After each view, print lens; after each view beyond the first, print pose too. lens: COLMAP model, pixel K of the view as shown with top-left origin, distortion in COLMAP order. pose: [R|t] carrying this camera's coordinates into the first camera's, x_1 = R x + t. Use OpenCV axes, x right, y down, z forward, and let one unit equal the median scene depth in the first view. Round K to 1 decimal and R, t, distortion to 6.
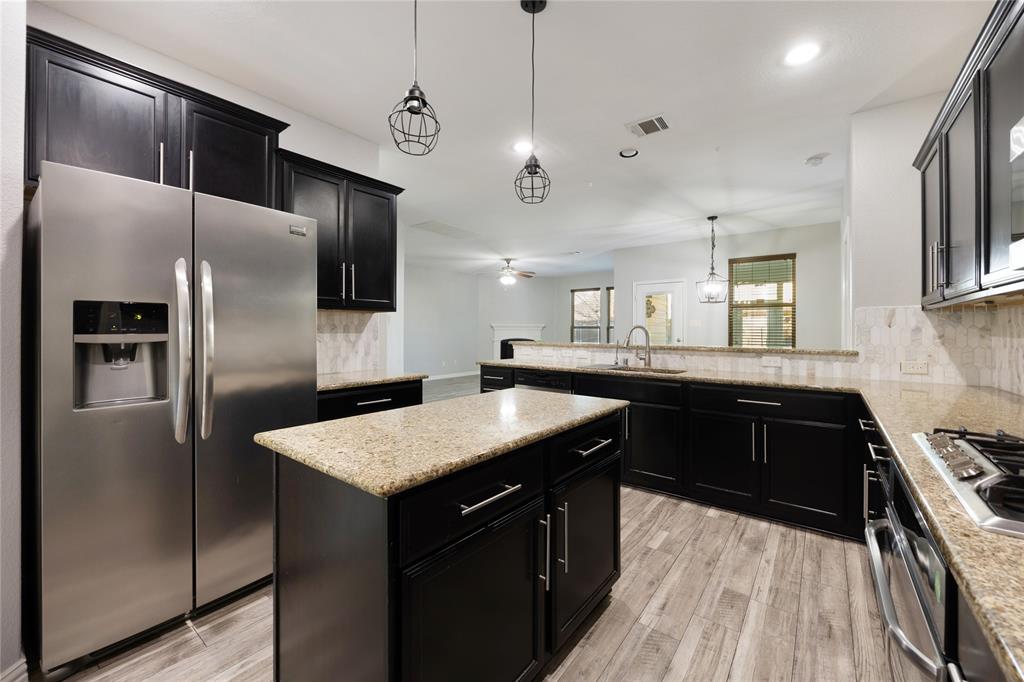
lens RADIAL K [[396.2, 0, 515.7], [0, 396.2, 329.4], [0, 0, 1]] dist [0.000298, -0.000372]
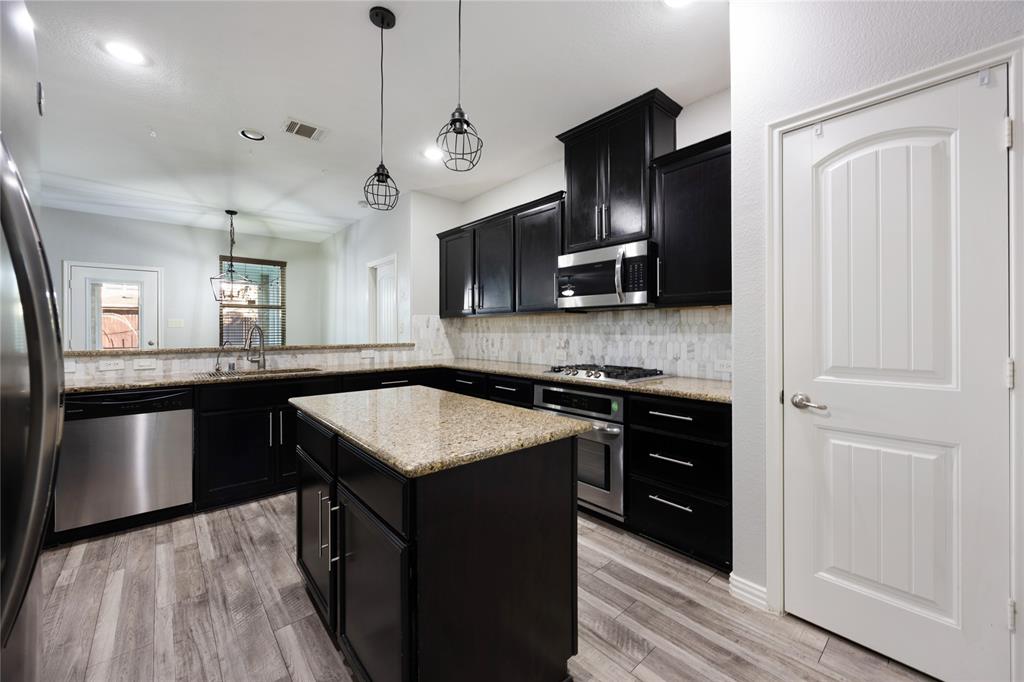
lens RADIAL K [[396.2, 0, 512.2], [0, 396.2, 328.4], [0, 0, 1]] dist [0.000298, -0.000372]
pose [[0.202620, 0.001321, 0.979257, -0.448822], [0.000923, 0.999998, -0.001540, -0.000548], [-0.979257, 0.001216, 0.202618, 0.221770]]
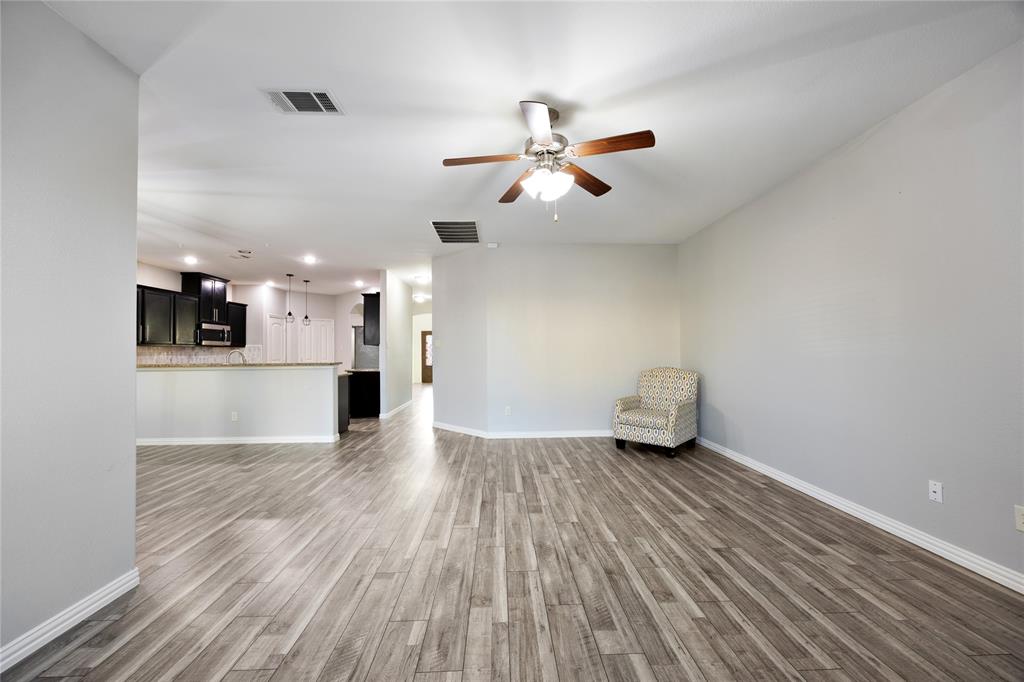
lens RADIAL K [[396.2, 0, 520.5], [0, 396.2, 335.7], [0, 0, 1]] dist [0.000298, -0.000372]
pose [[-0.767256, -0.020526, -0.641013, 0.483899], [0.007801, 0.999115, -0.041330, 0.005892], [0.641294, -0.036711, -0.766417, 3.035377]]
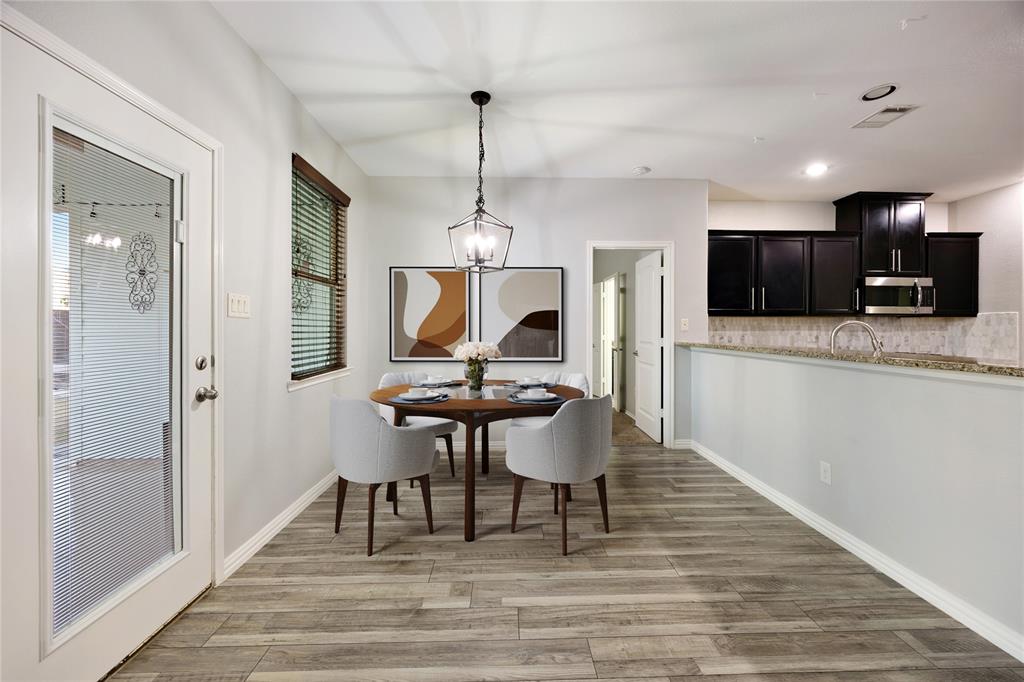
lens RADIAL K [[396.2, 0, 510.1], [0, 396.2, 332.3], [0, 0, 1]] dist [0.000298, -0.000372]
pose [[-0.618602, -0.014987, 0.785561, 0.138269], [-0.006670, 0.999882, 0.013823, 0.003123], [-0.785676, 0.003311, -0.618629, 1.956149]]
